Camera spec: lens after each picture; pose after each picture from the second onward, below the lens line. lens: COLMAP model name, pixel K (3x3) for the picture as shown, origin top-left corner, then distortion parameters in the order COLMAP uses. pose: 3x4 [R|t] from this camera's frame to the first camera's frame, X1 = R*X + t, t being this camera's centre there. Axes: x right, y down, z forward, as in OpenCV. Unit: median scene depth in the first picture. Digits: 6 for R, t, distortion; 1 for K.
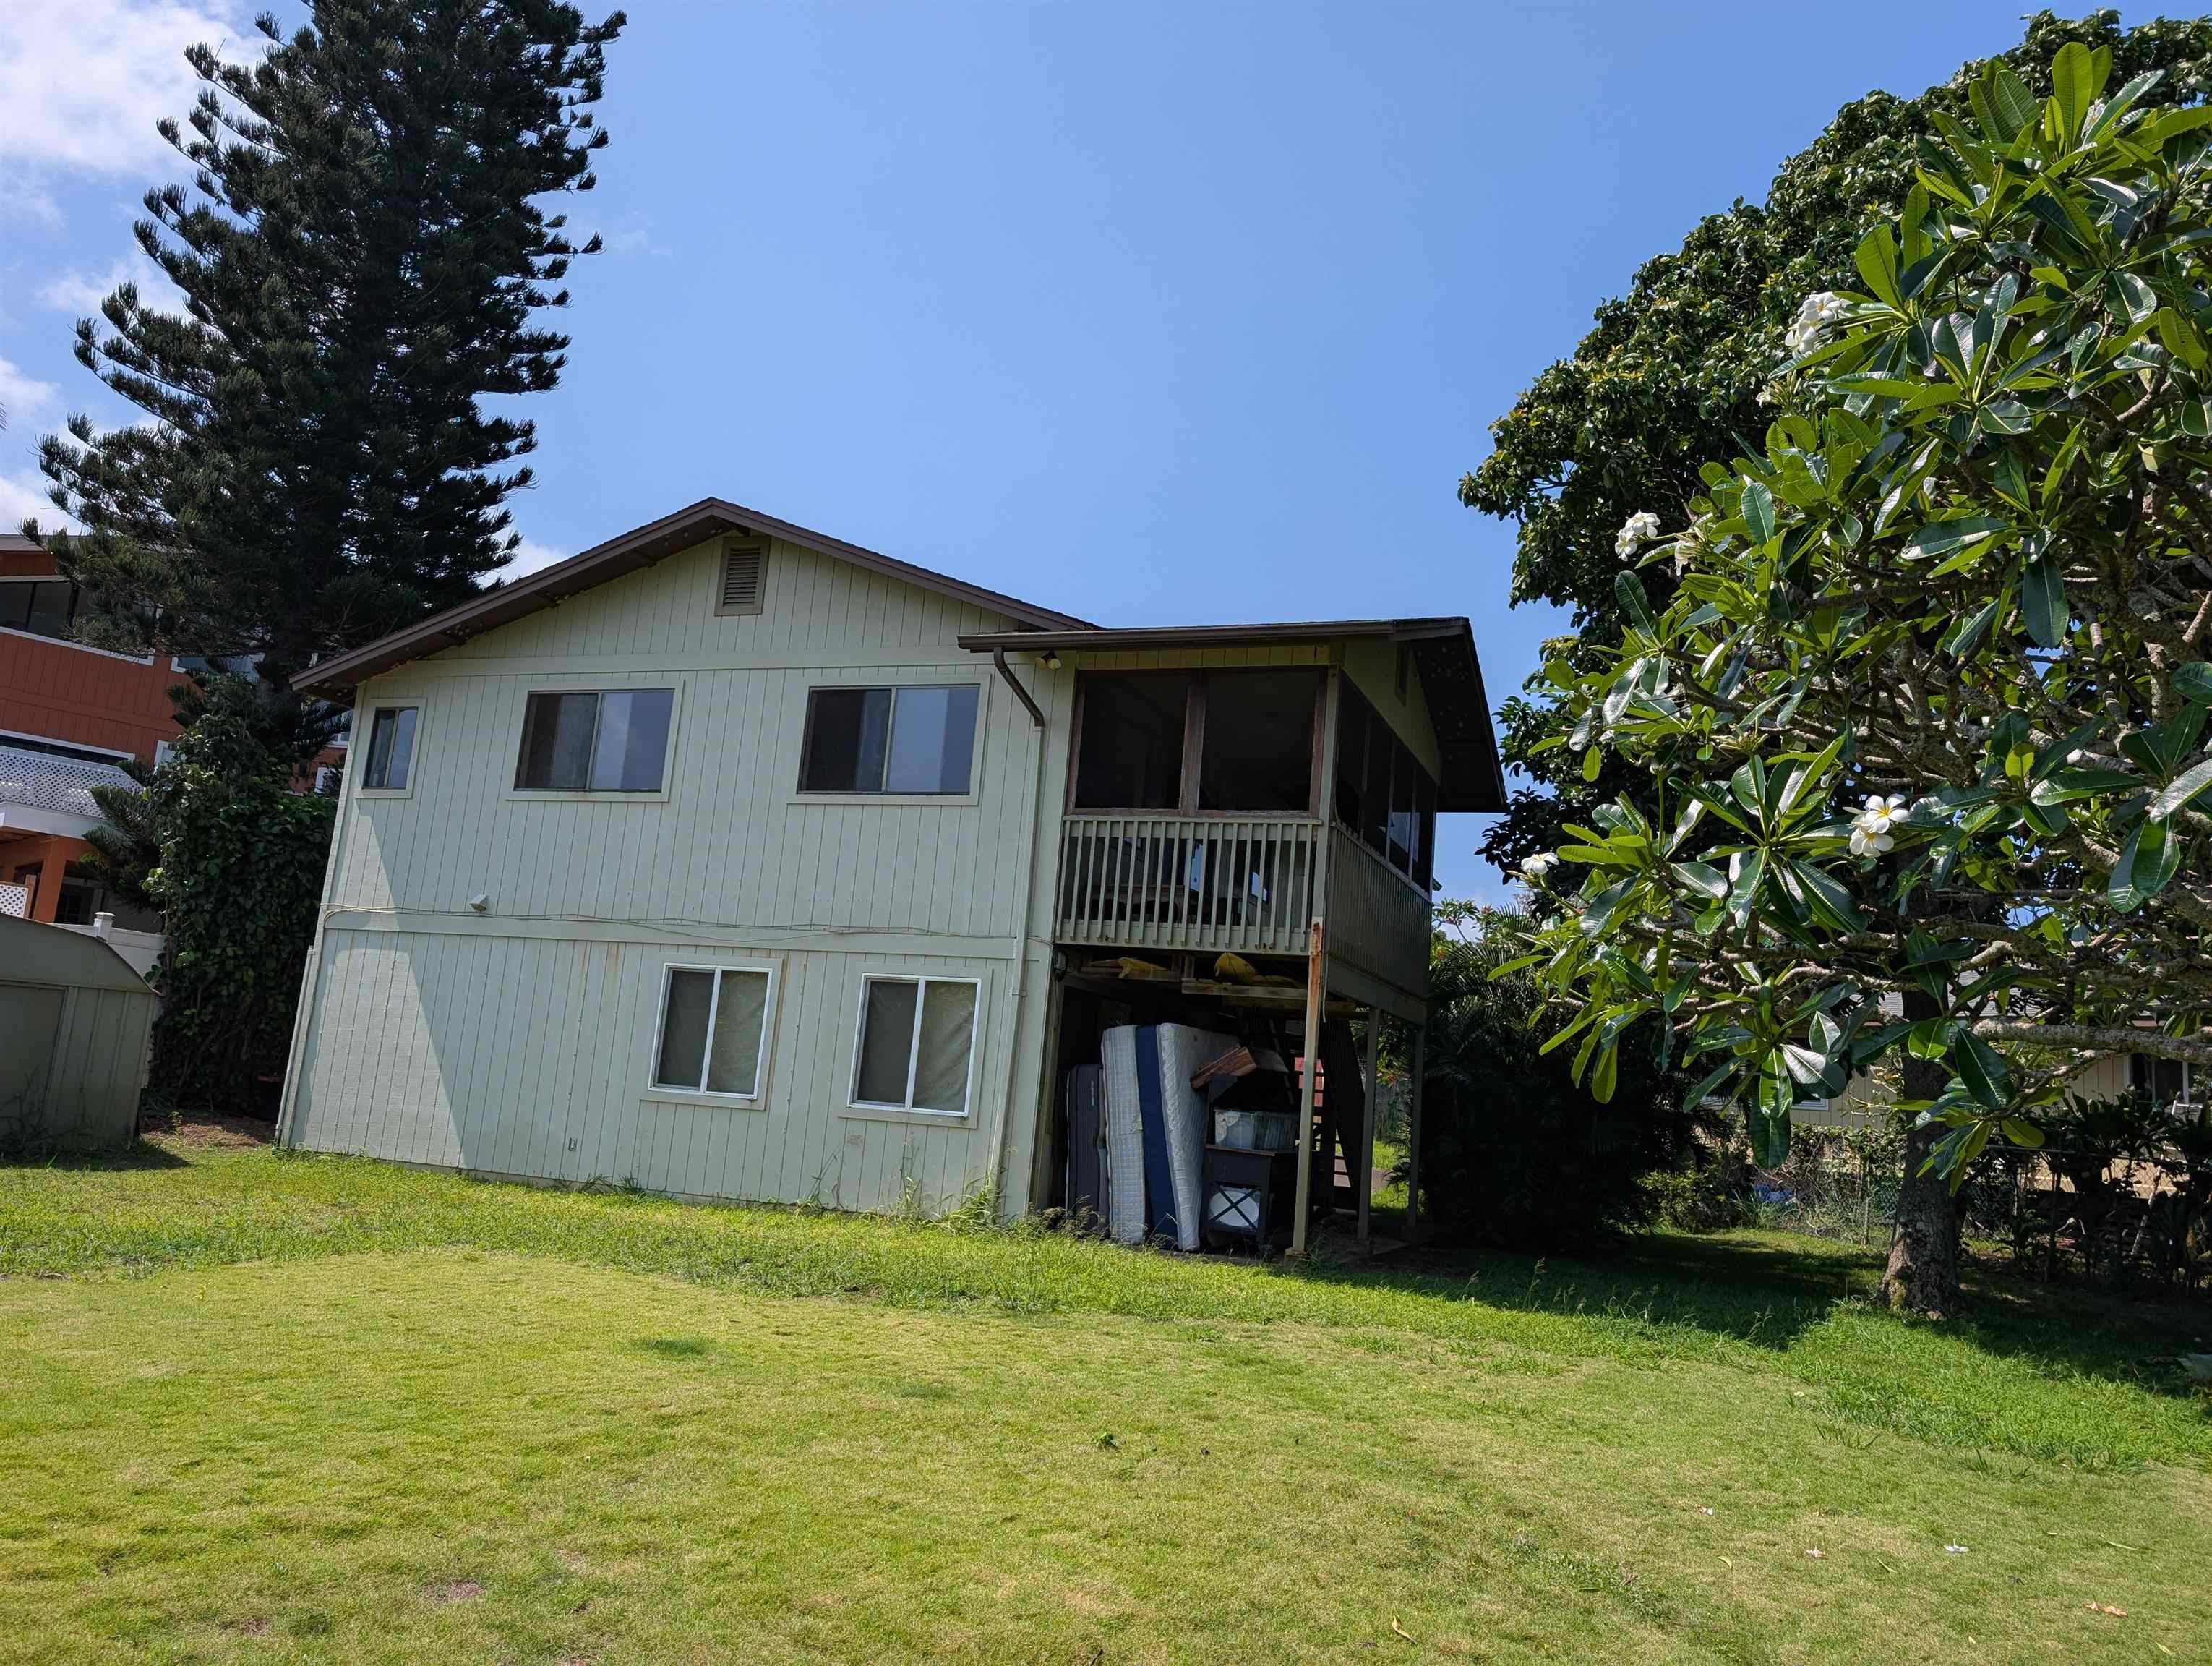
lens RADIAL K [[1569.1, 0, 1106.0], [0, 1569.1, 833.0], [0, 0, 1]] dist [-0.002576, -0.000883]
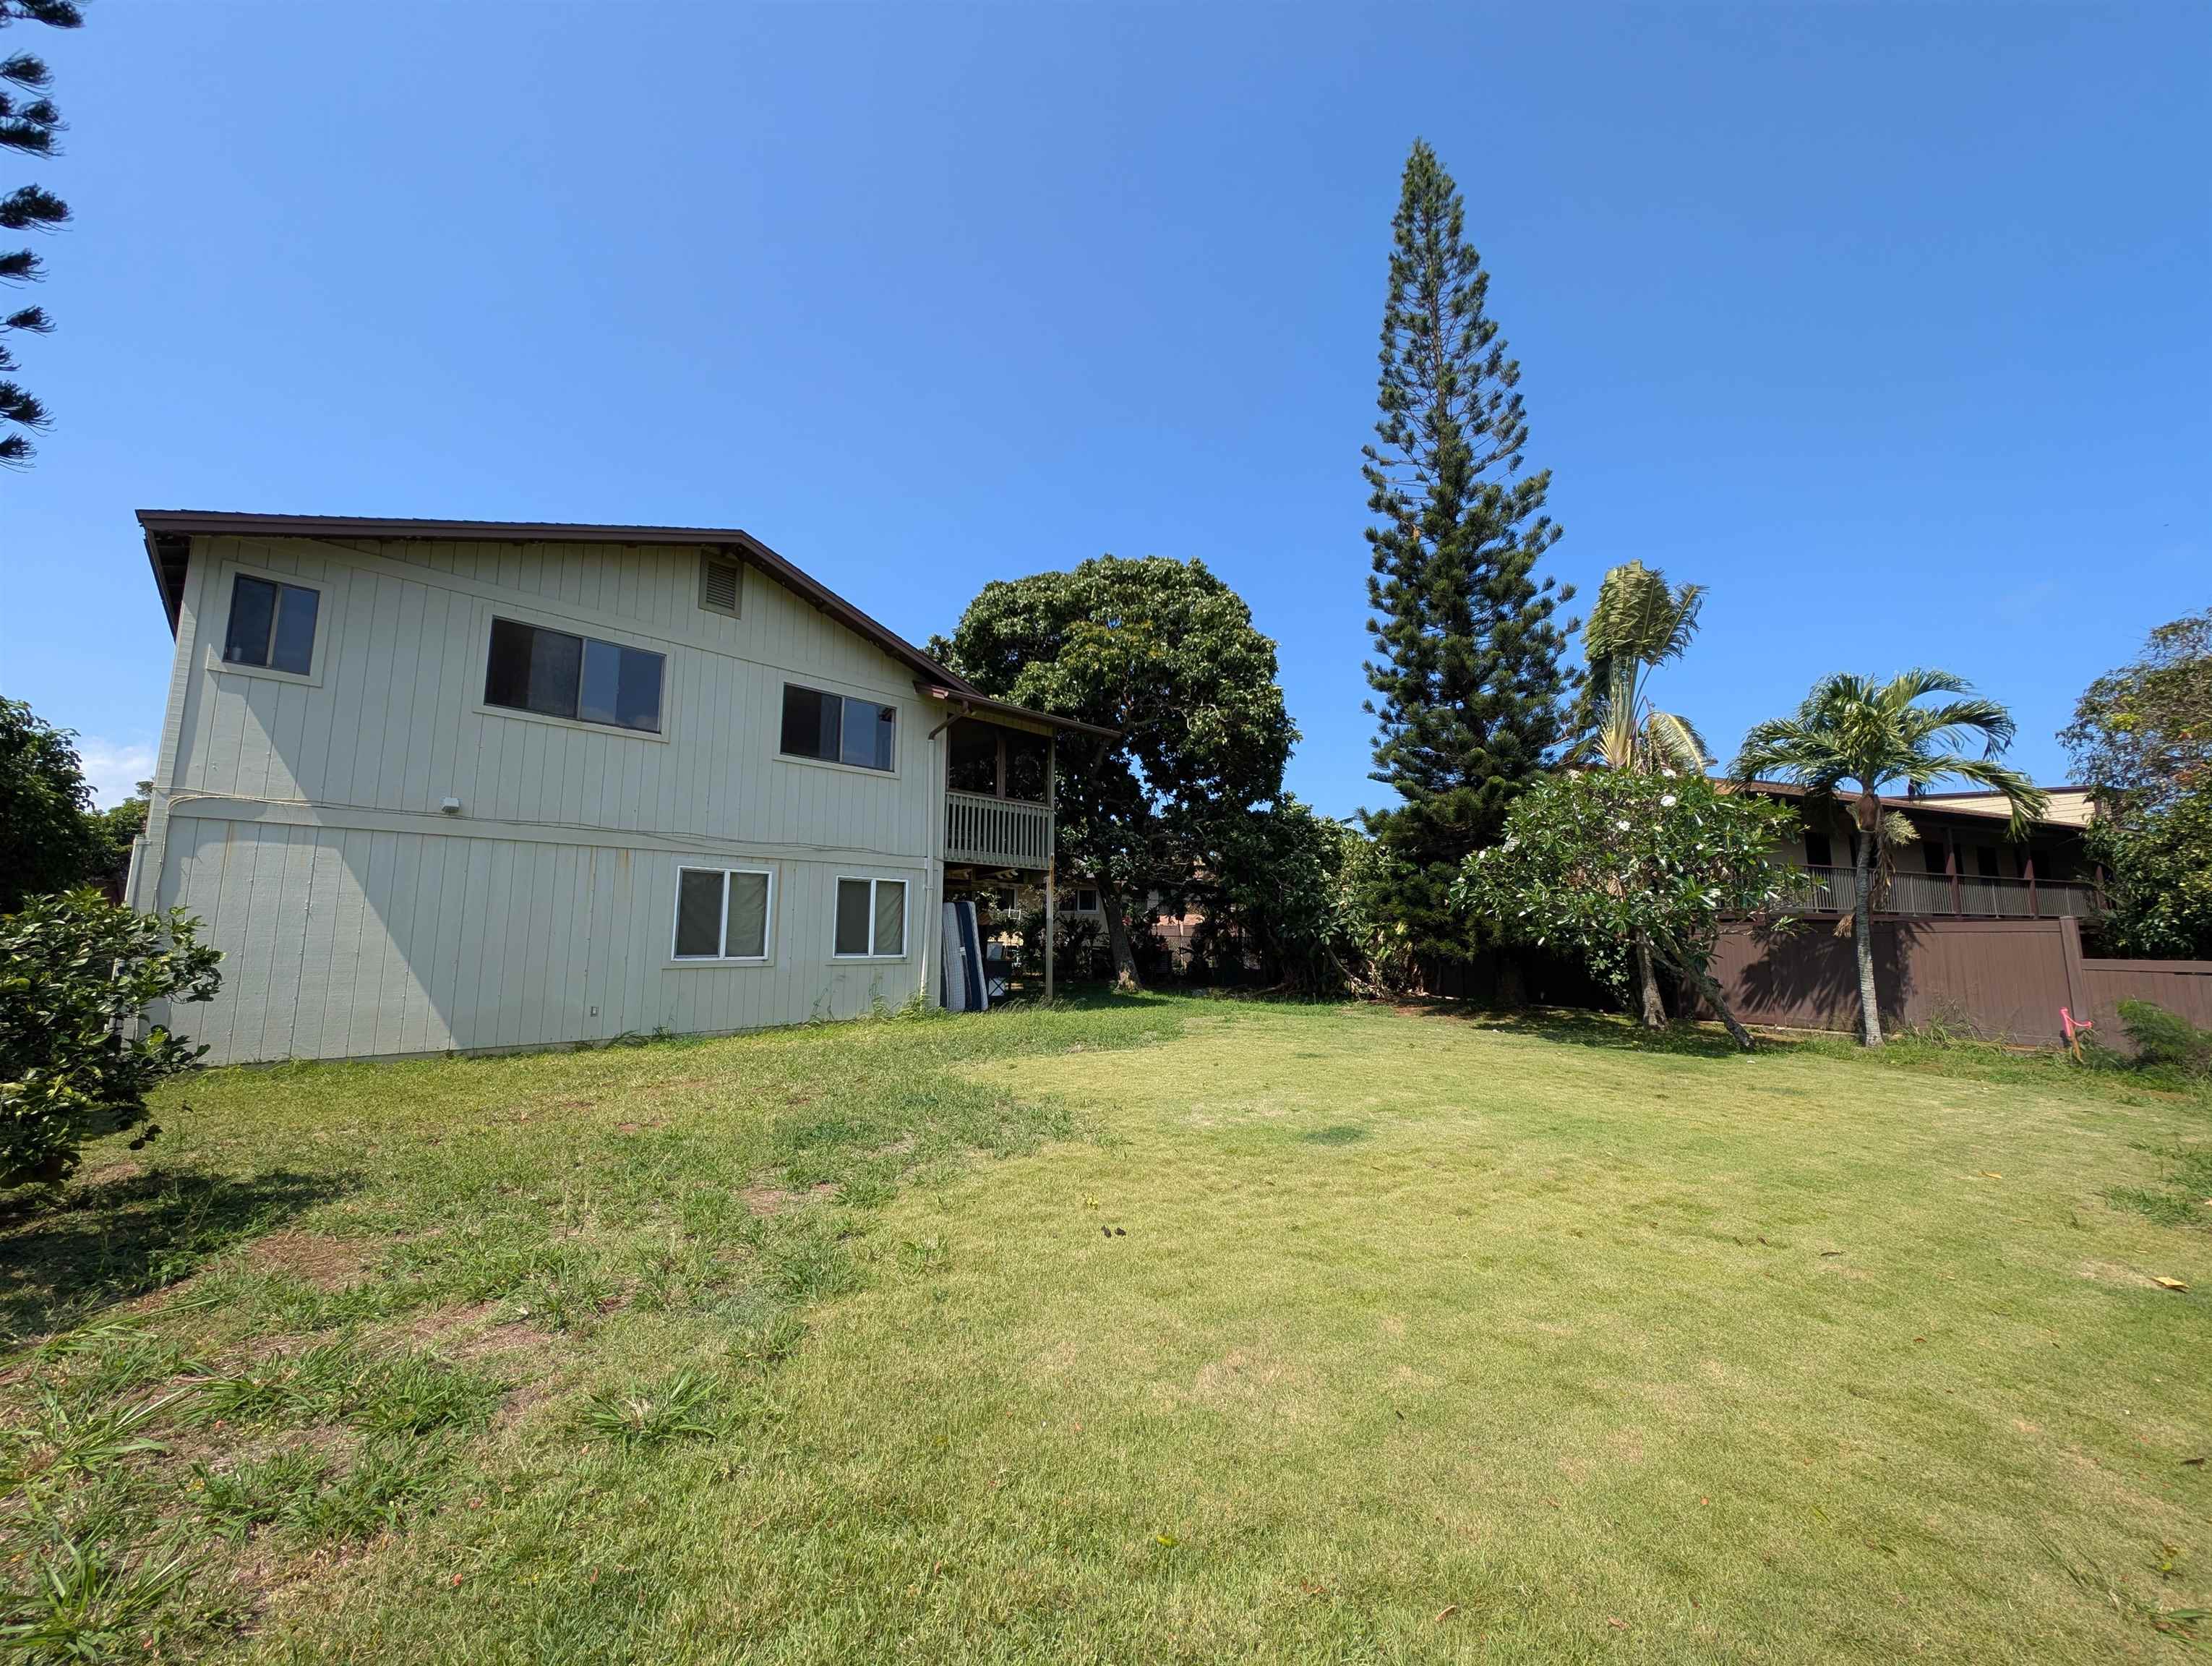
lens RADIAL K [[822.6, 0, 1106.0], [0, 822.6, 833.0], [0, 0, 1]] dist [0.000278, 0.000021]
pose [[0.412229, 0.040244, 0.910191, -0.781895], [-0.121171, 0.992571, 0.010993, 0.003188], [-0.902987, -0.114821, 0.414043, 0.389760]]
